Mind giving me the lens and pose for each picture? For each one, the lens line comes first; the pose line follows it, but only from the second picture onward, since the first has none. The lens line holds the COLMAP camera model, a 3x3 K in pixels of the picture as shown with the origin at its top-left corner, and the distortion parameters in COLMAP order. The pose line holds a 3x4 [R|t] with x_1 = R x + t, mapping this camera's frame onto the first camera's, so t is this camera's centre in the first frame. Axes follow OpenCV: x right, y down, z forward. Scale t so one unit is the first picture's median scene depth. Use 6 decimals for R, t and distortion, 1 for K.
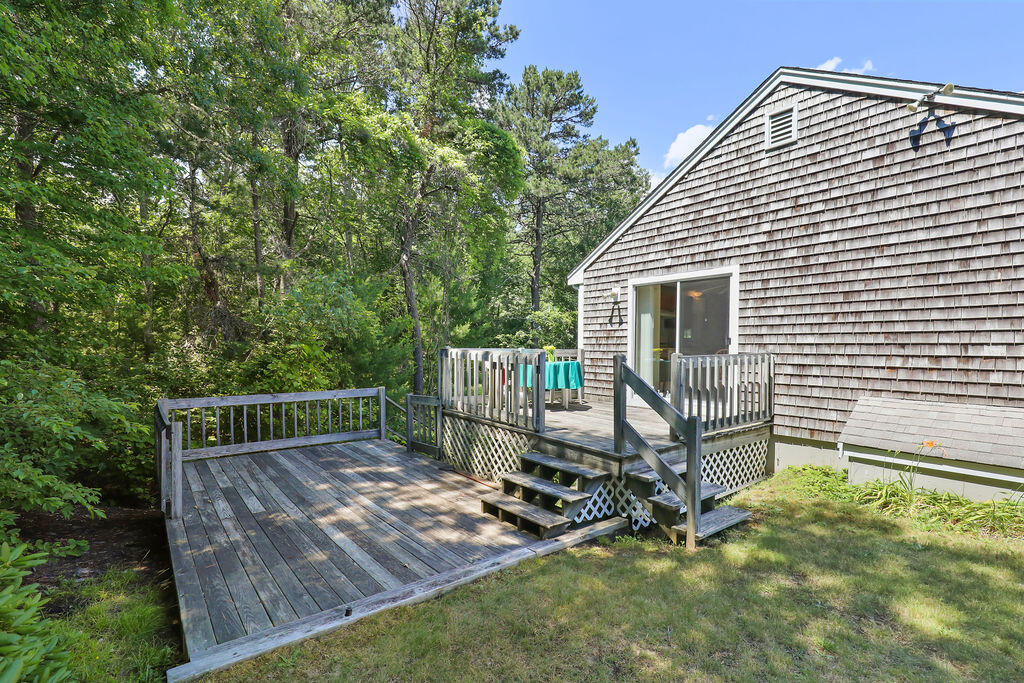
lens RADIAL K [[460.9, 0, 513.1], [0, 460.9, 350.3], [0, 0, 1]] dist [-0.000465, -0.000082]
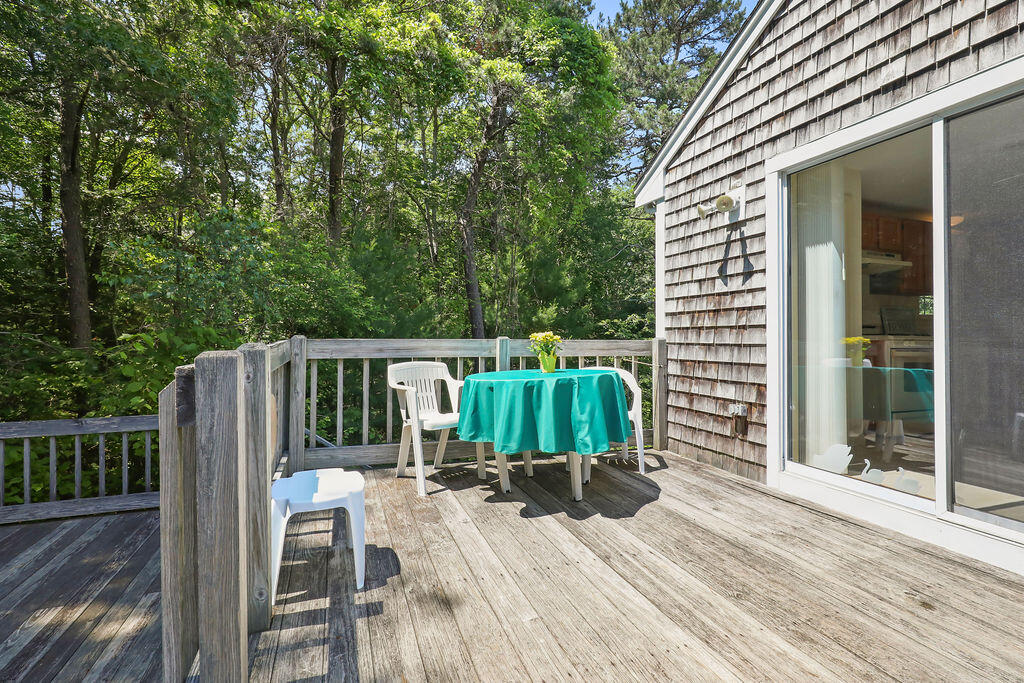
lens RADIAL K [[465.3, 0, 513.1], [0, 465.3, 325.3], [0, 0, 1]] dist [-0.000811, -0.000023]
pose [[0.949788, -0.012059, -0.312662, 0.162664], [0.002263, 0.999496, -0.031677, -0.002492], [0.312887, 0.029379, 0.949336, 0.545645]]
